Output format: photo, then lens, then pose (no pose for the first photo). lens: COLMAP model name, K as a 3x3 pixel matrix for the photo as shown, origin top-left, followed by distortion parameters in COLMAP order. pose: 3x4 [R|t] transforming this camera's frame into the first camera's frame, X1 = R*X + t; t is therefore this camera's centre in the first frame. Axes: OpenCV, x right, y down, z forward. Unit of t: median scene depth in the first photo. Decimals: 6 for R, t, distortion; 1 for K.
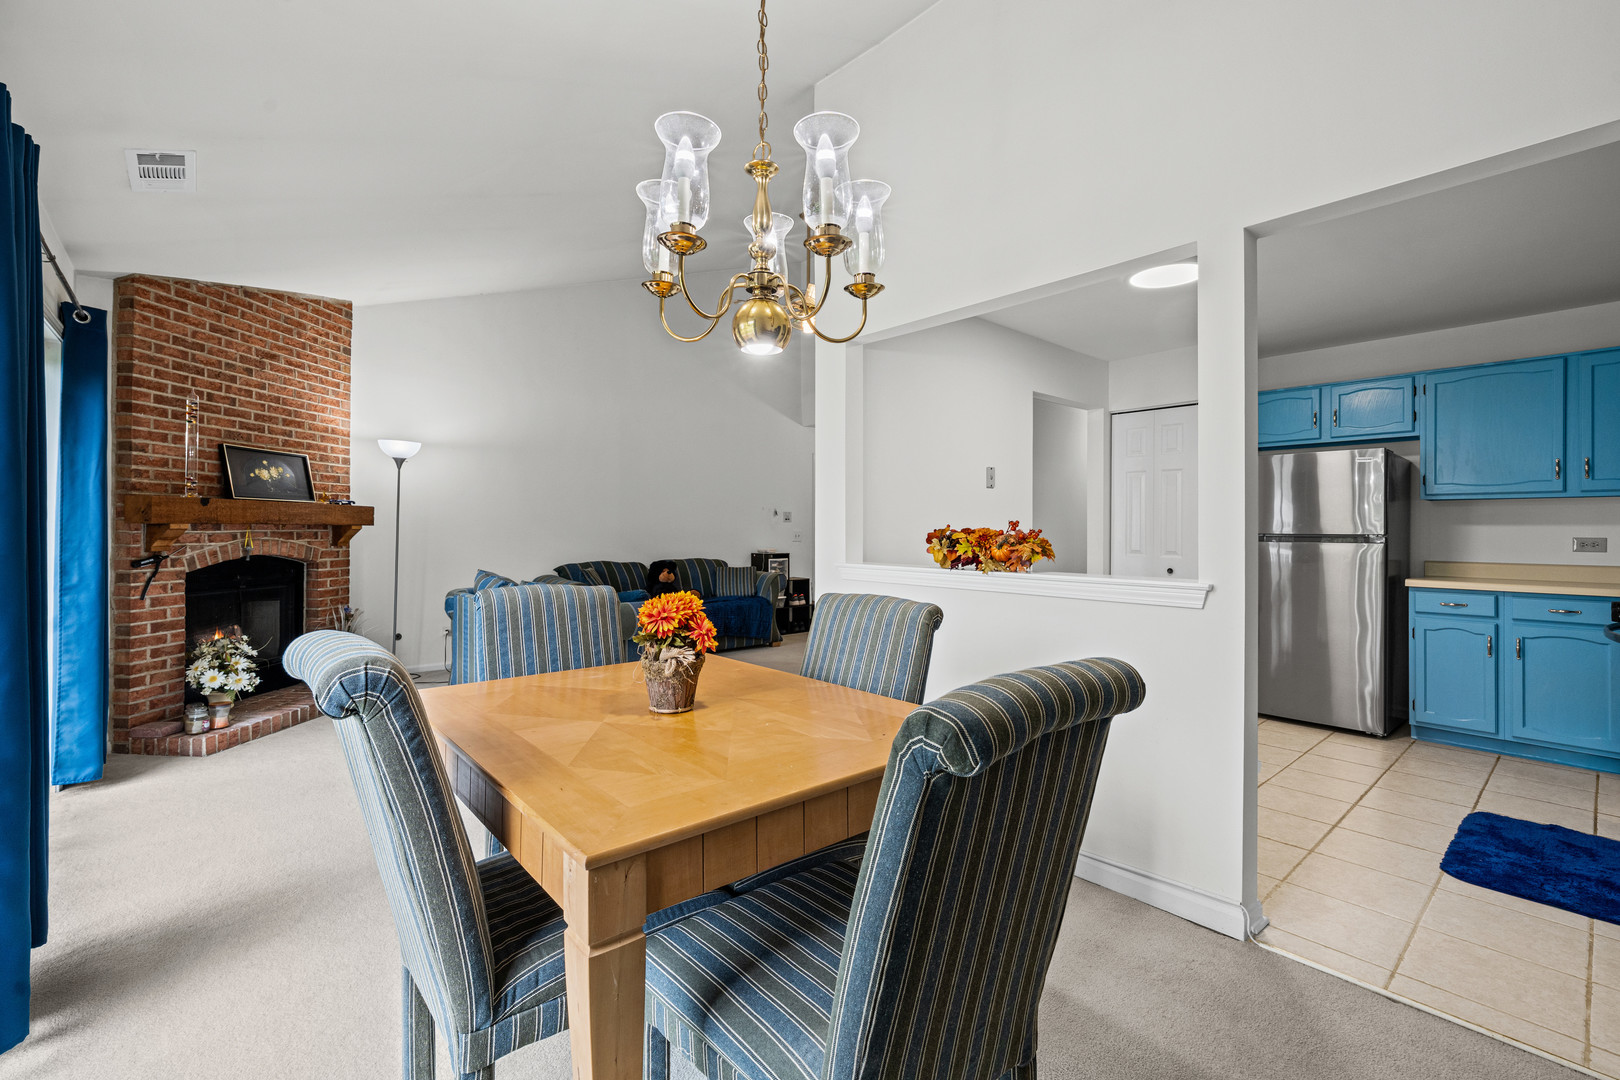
lens RADIAL K [[695.4, 0, 802.3], [0, 695.4, 530.9], [0, 0, 1]] dist [0.001576, 0.000076]
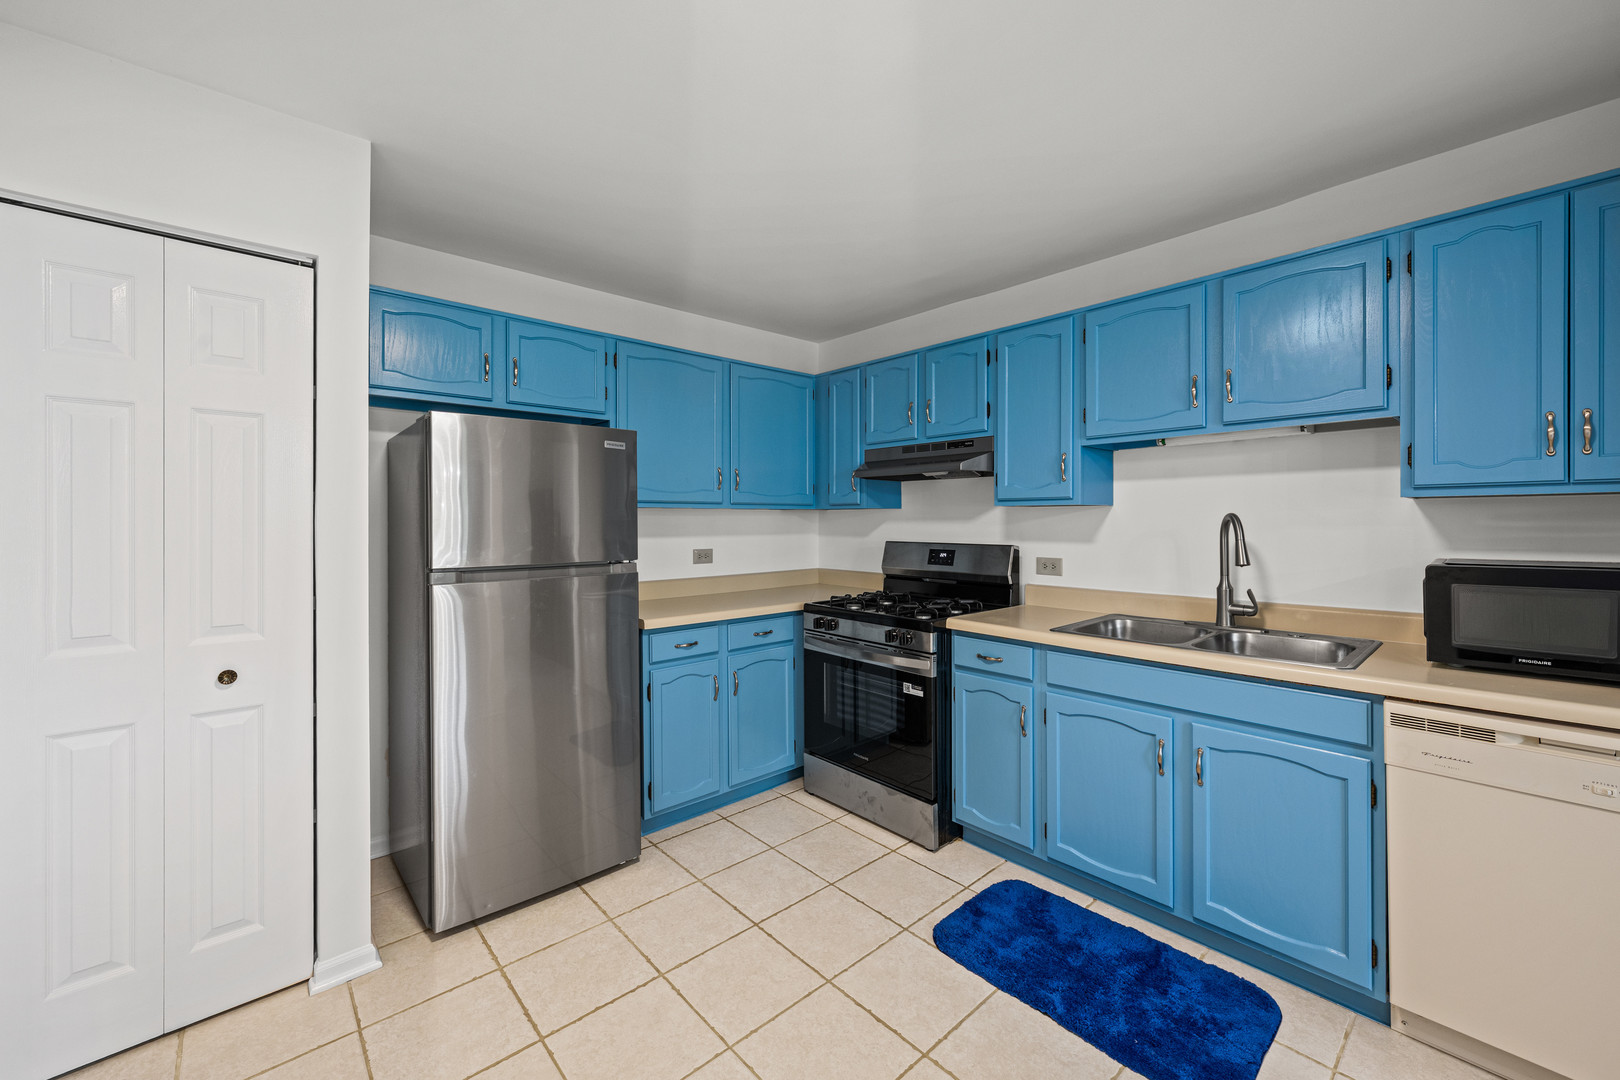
lens RADIAL K [[630.1, 0, 806.5], [0, 630.1, 520.8], [0, 0, 1]] dist [0.002286, 0.000134]
pose [[-0.013368, -0.004786, 0.999899, 0.225763], [0.003940, 0.999981, 0.004839, -0.034440], [-0.999903, 0.004004, -0.013349, 0.856256]]
